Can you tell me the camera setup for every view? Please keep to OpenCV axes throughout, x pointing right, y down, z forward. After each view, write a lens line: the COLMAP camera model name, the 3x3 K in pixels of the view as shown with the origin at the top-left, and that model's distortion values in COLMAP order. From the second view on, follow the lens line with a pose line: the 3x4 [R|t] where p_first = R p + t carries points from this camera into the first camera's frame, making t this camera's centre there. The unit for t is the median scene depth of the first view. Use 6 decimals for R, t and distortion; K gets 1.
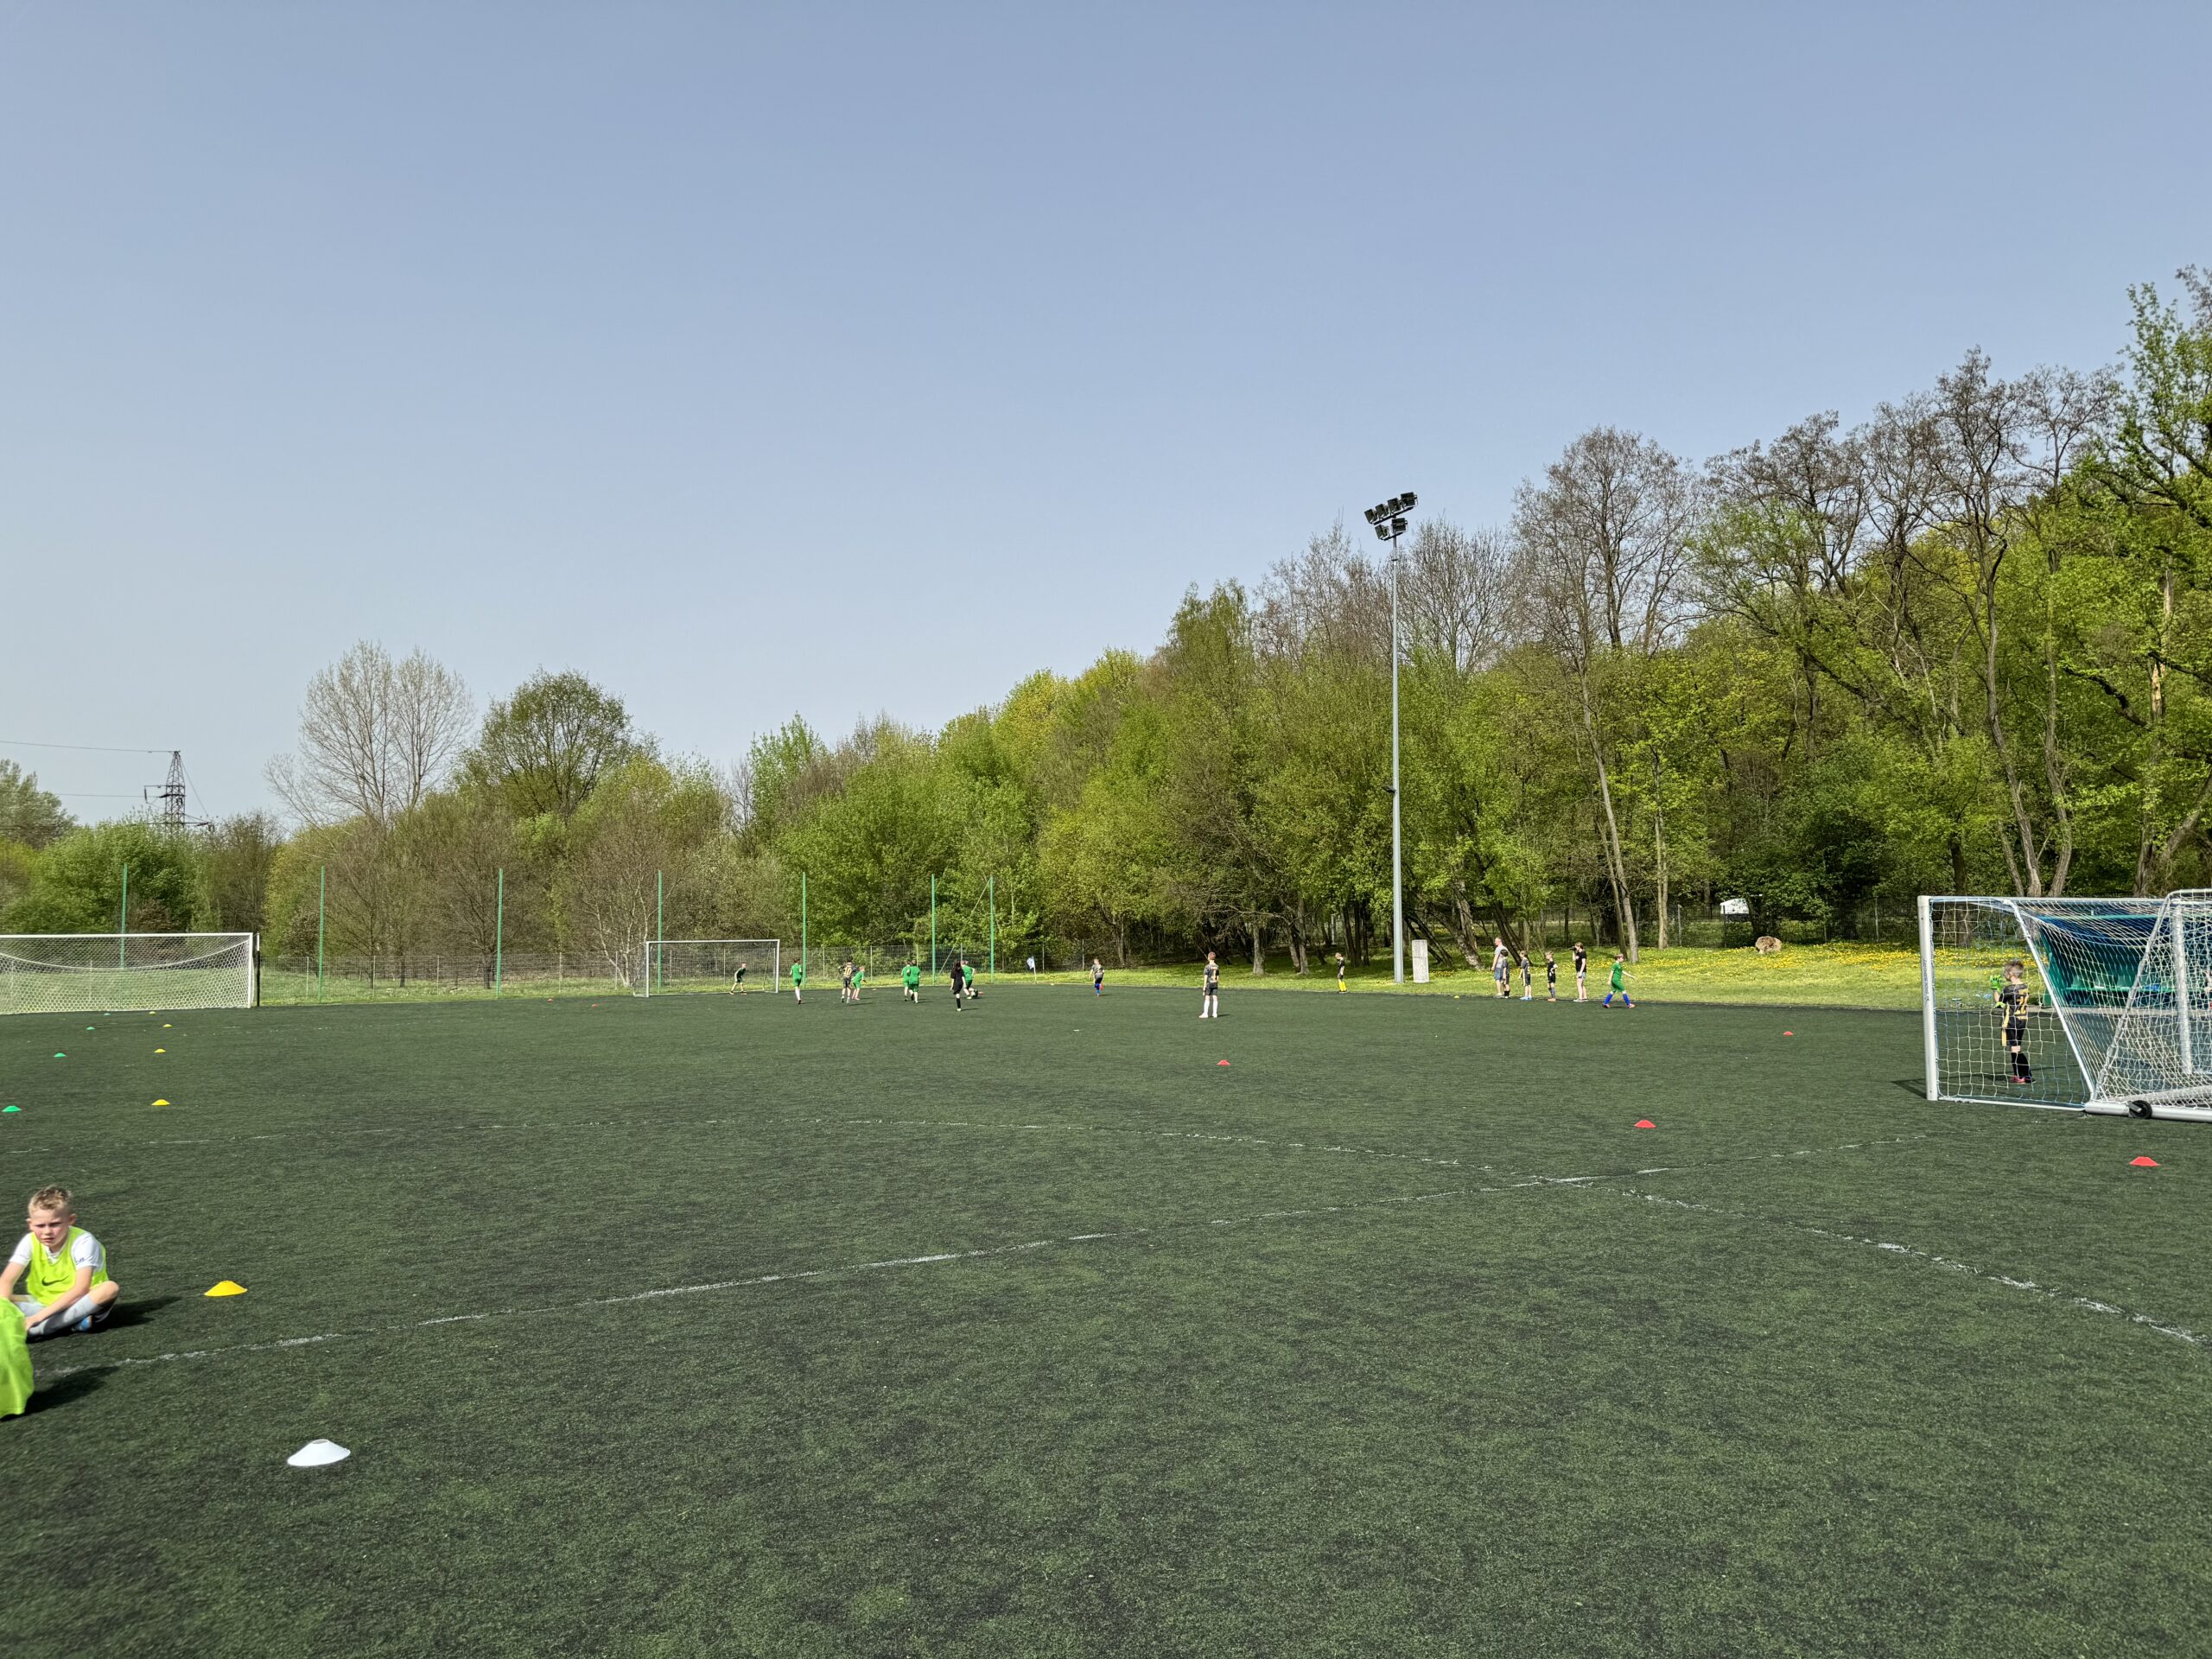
lens RADIAL K [[1525.1, 0, 1086.5], [0, 1525.1, 826.7], [0, 0, 1]] dist [0.031089, -0.044308]
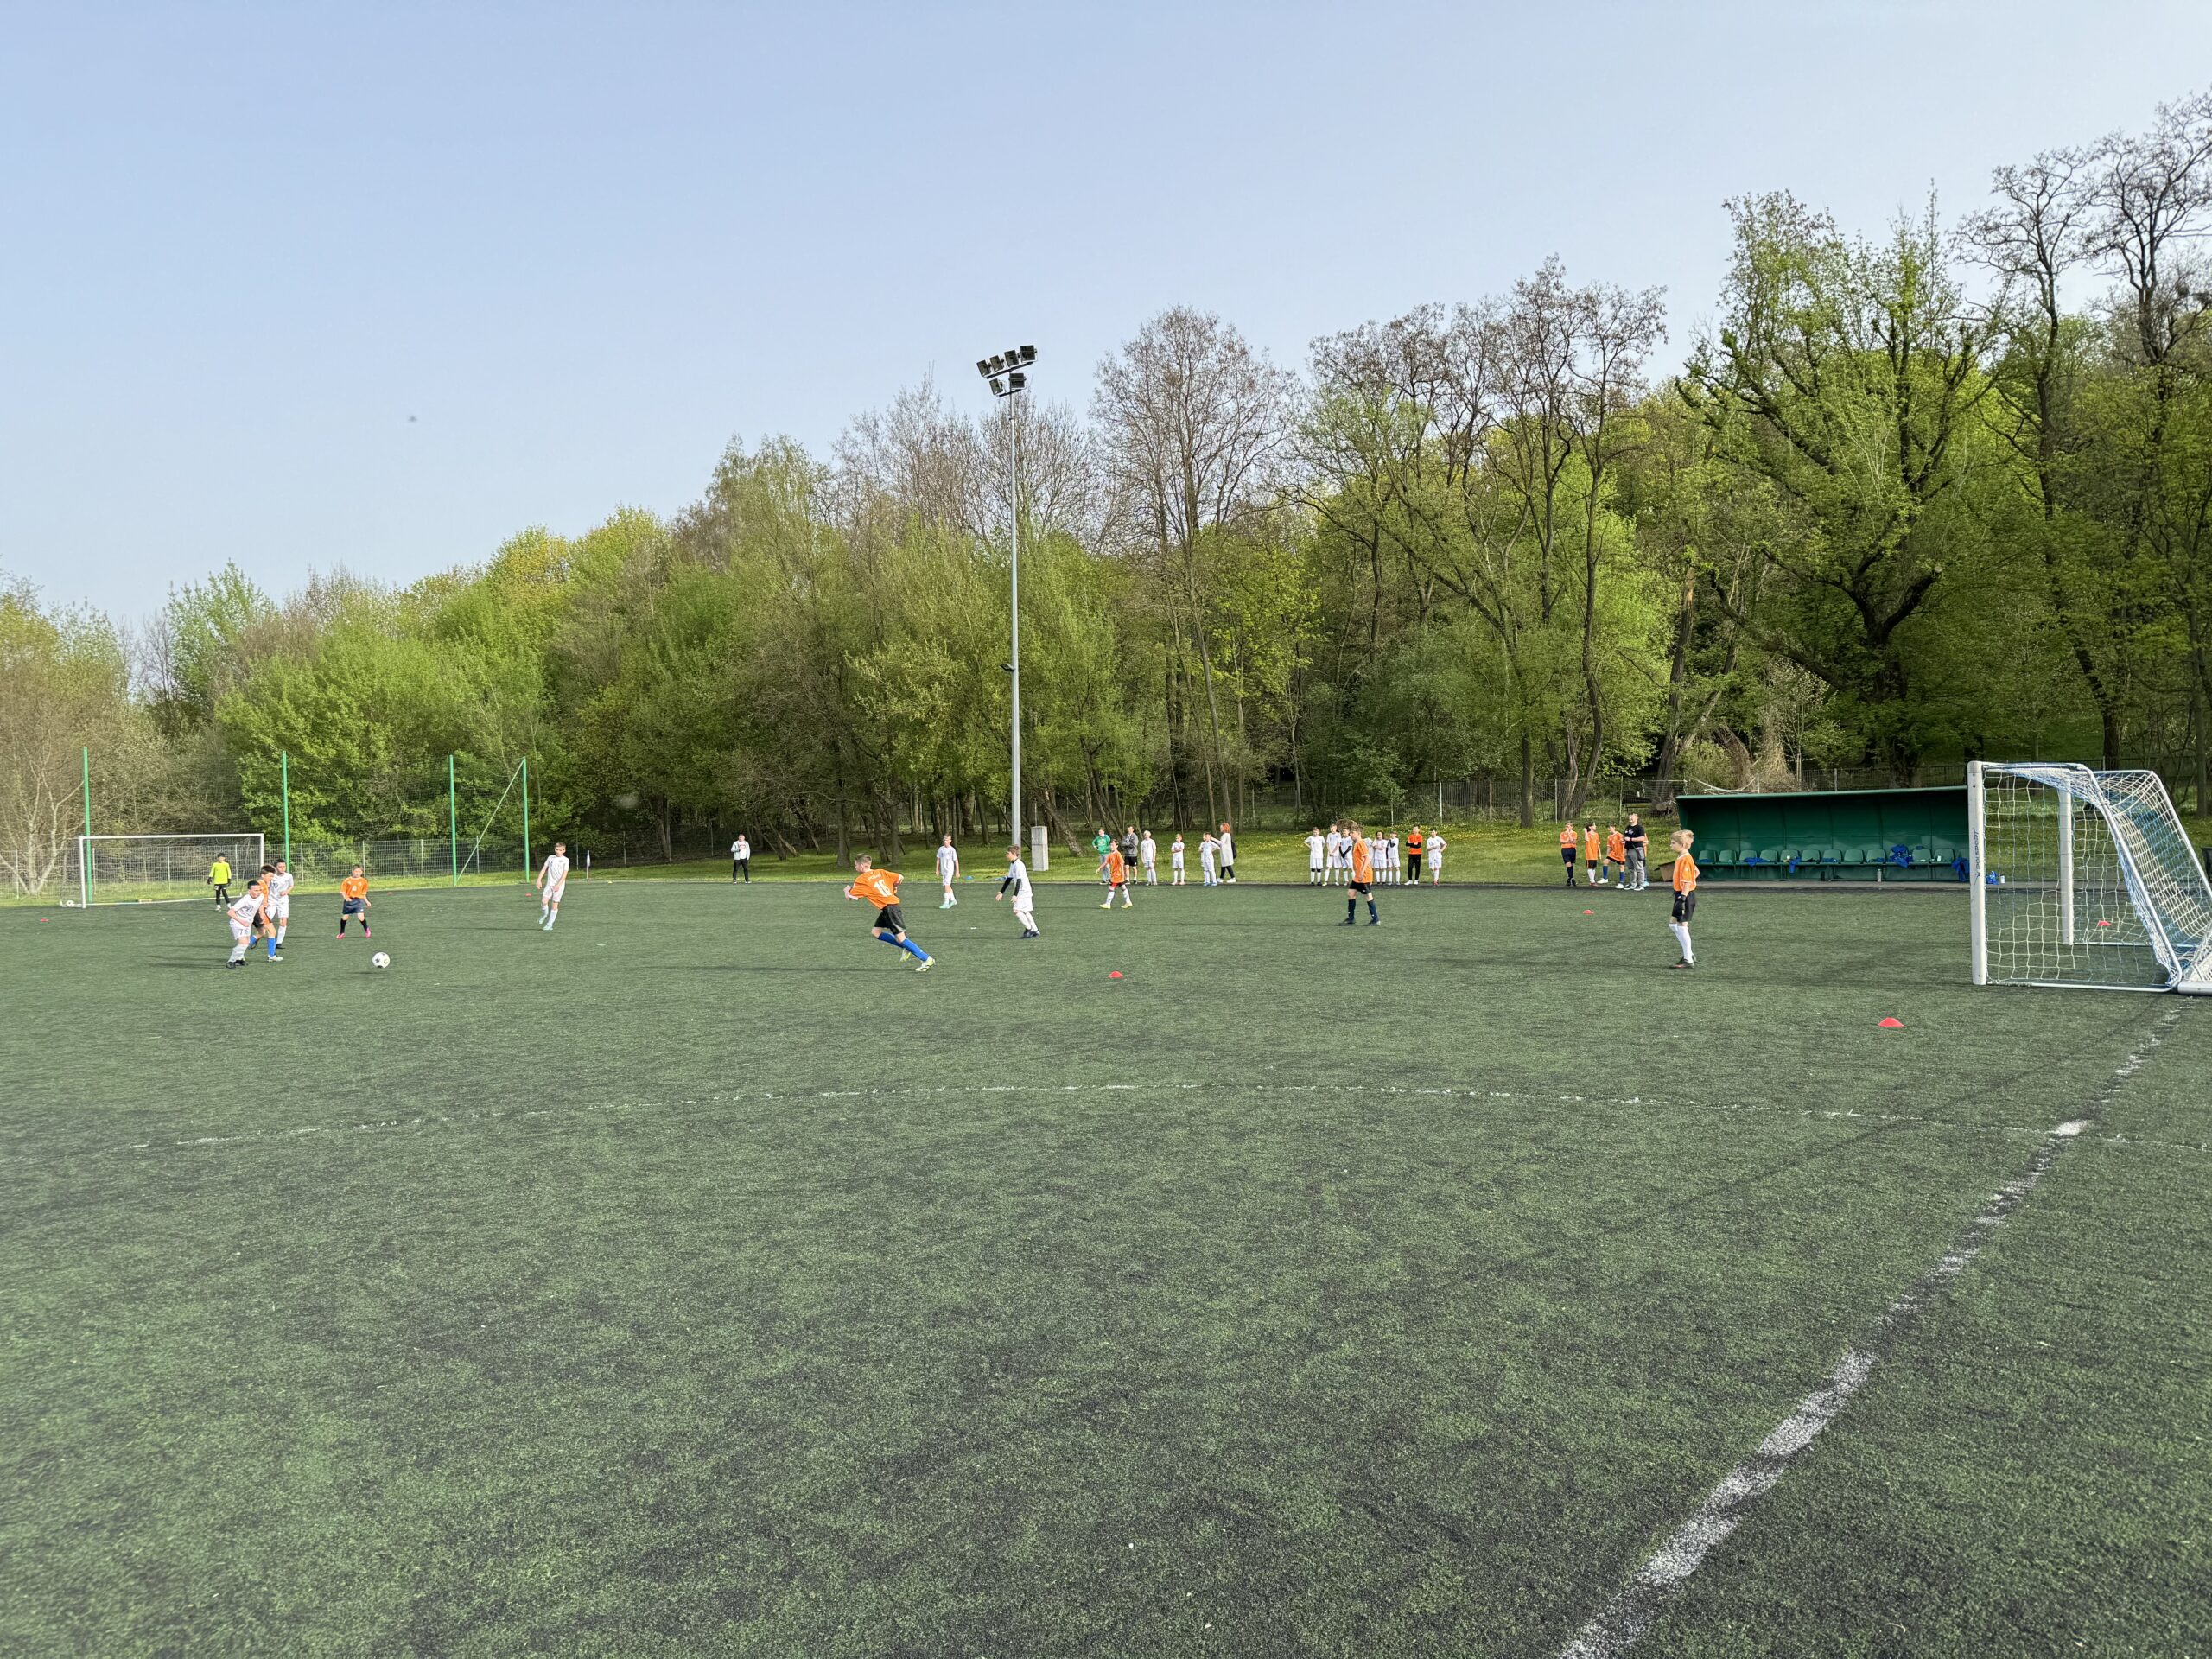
lens RADIAL K [[1525.1, 0, 1071.9], [0, 1525.1, 876.8], [0, 0, 1]] dist [0.031089, -0.044308]
pose [[0.939913, -0.019581, 0.340851, -0.087336], [-0.016239, 0.994660, 0.101920, 0.007121], [-0.341027, -0.101331, 0.934576, 0.089269]]
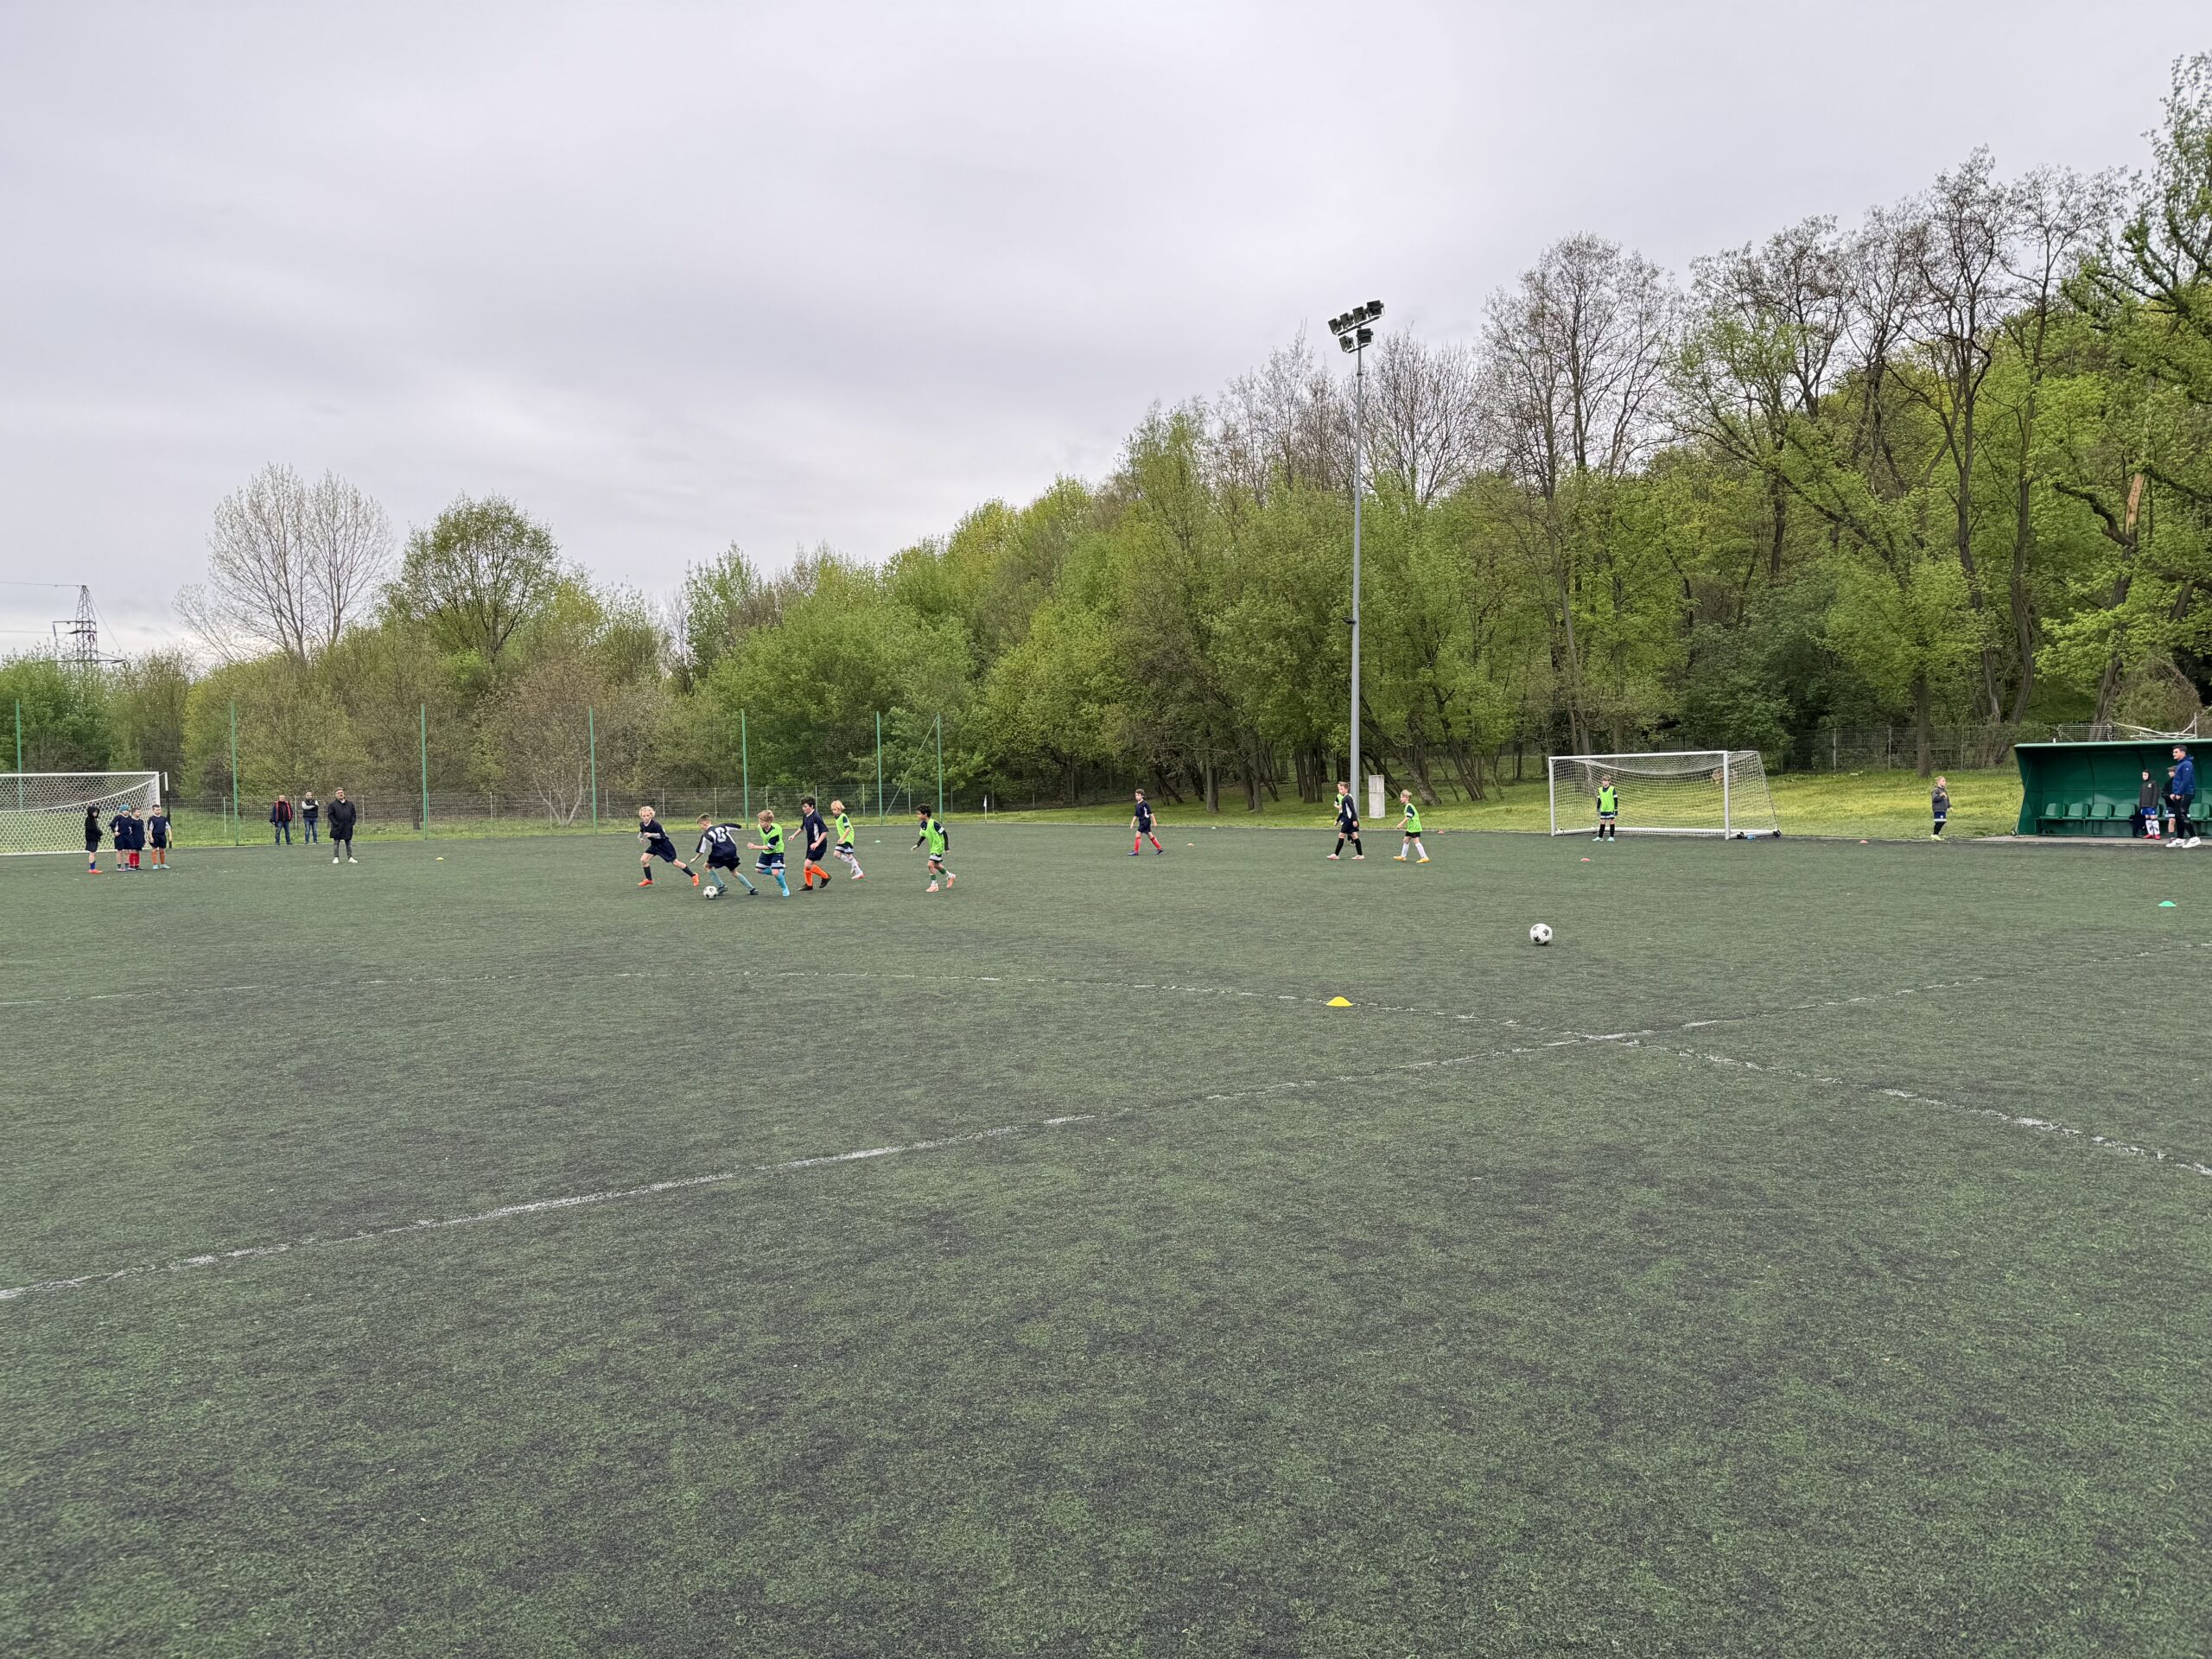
lens RADIAL K [[1525.1, 0, 1085.6], [0, 1525.1, 871.7], [0, 0, 1]] dist [0.031089, -0.044308]
pose [[0.999445, -0.006817, 0.032604, -0.001293], [0.002371, 0.990910, 0.134504, 0.002935], [-0.033225, -0.134352, 0.990377, 0.023394]]
